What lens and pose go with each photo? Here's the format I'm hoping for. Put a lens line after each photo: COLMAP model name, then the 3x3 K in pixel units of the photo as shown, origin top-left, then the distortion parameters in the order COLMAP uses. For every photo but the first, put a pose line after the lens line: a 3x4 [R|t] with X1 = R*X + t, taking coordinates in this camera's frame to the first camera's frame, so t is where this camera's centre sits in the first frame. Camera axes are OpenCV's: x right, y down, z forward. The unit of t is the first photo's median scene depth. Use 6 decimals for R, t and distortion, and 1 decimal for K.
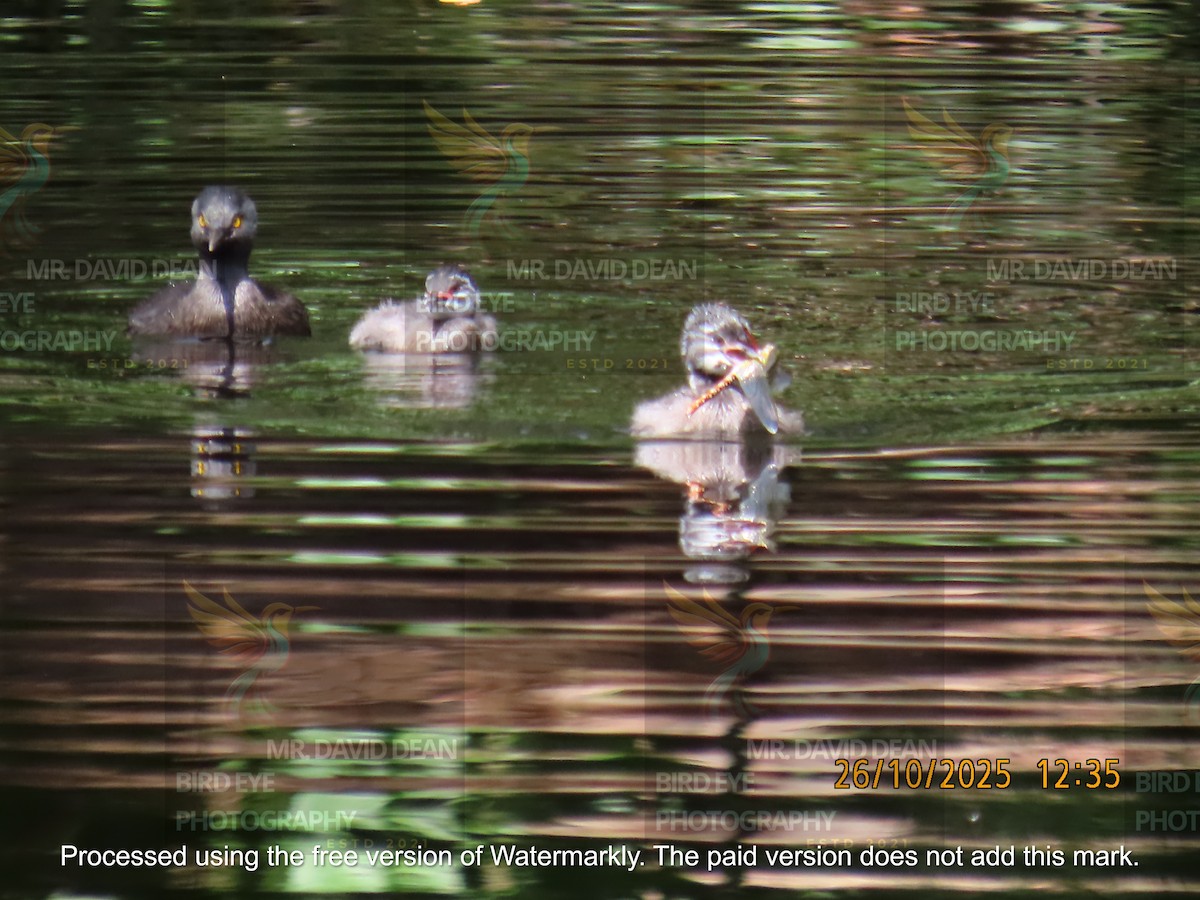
lens RADIAL K [[1011.2, 0, 596.9], [0, 1011.2, 450.2], [0, 0, 1]] dist [-0.005809, 0.007574]
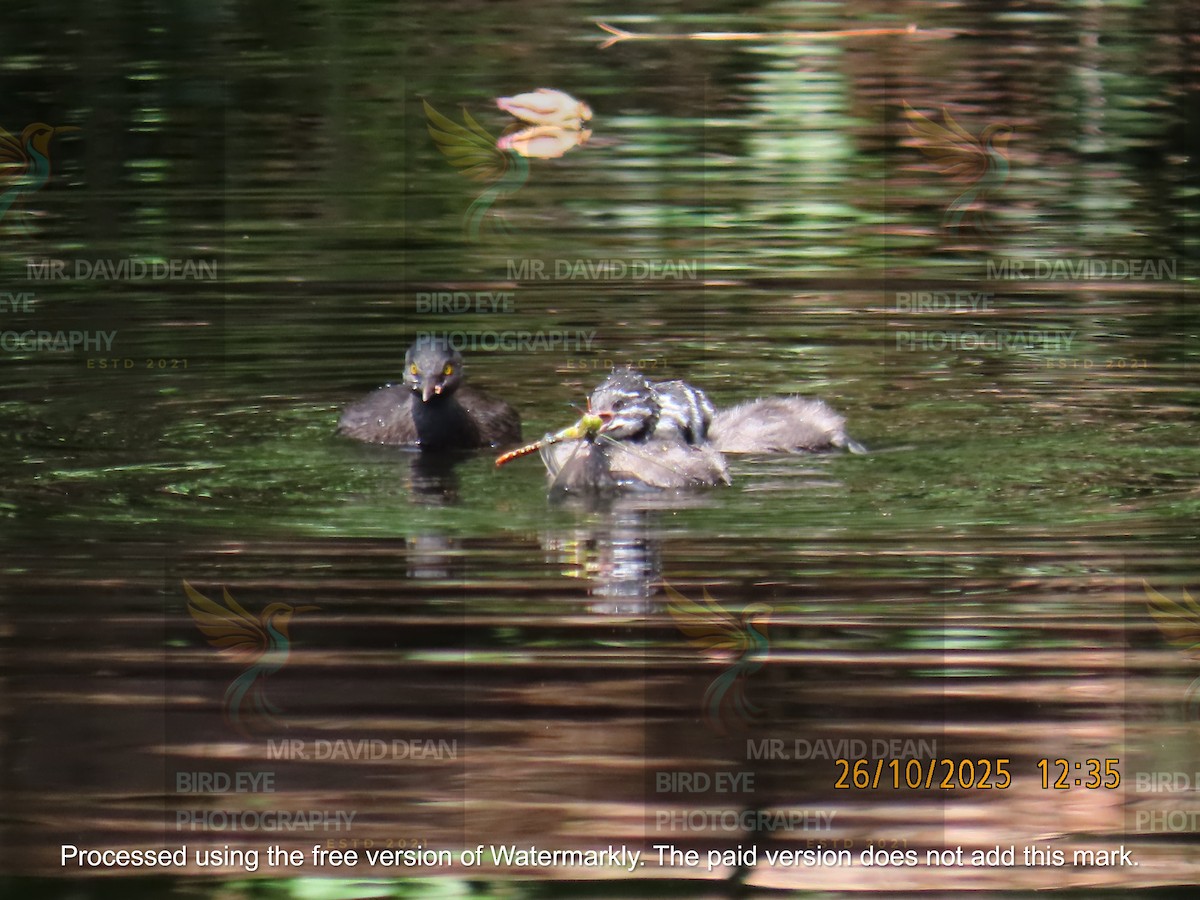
lens RADIAL K [[1011.2, 0, 596.9], [0, 1011.2, 450.2], [0, 0, 1]] dist [-0.005809, 0.007574]
pose [[0.999999, 0.000231, 0.001178, 0.473781], [-0.000231, 1.000000, 0.000161, -0.000256], [-0.001178, -0.000161, 0.999999, -0.000578]]
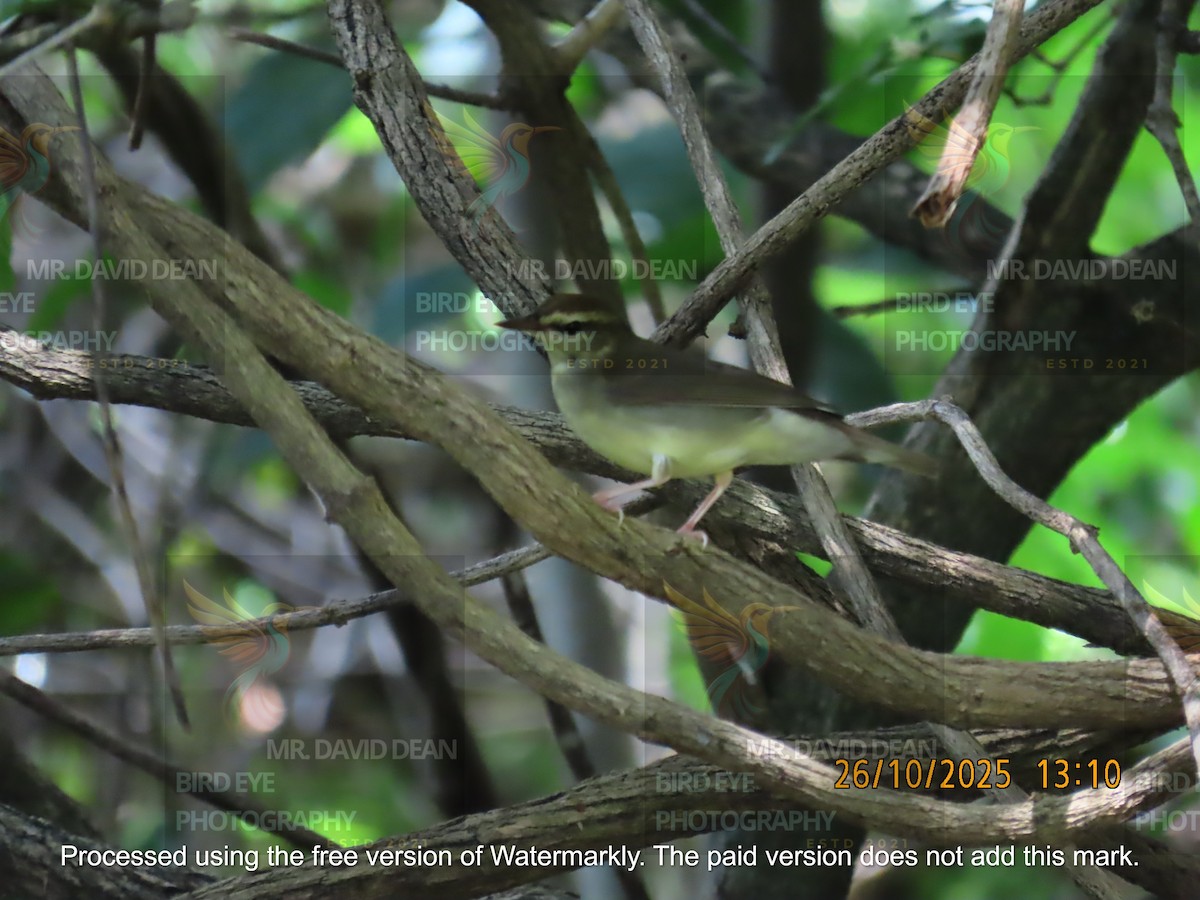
lens RADIAL K [[1011.2, 0, 596.9], [0, 1011.2, 450.2], [0, 0, 1]] dist [-0.005809, 0.007574]
pose [[0.999998, -0.000103, -0.001925, -0.472291], [0.000103, 1.000000, 0.000248, -0.000271], [0.001925, -0.000248, 0.999998, -0.000368]]
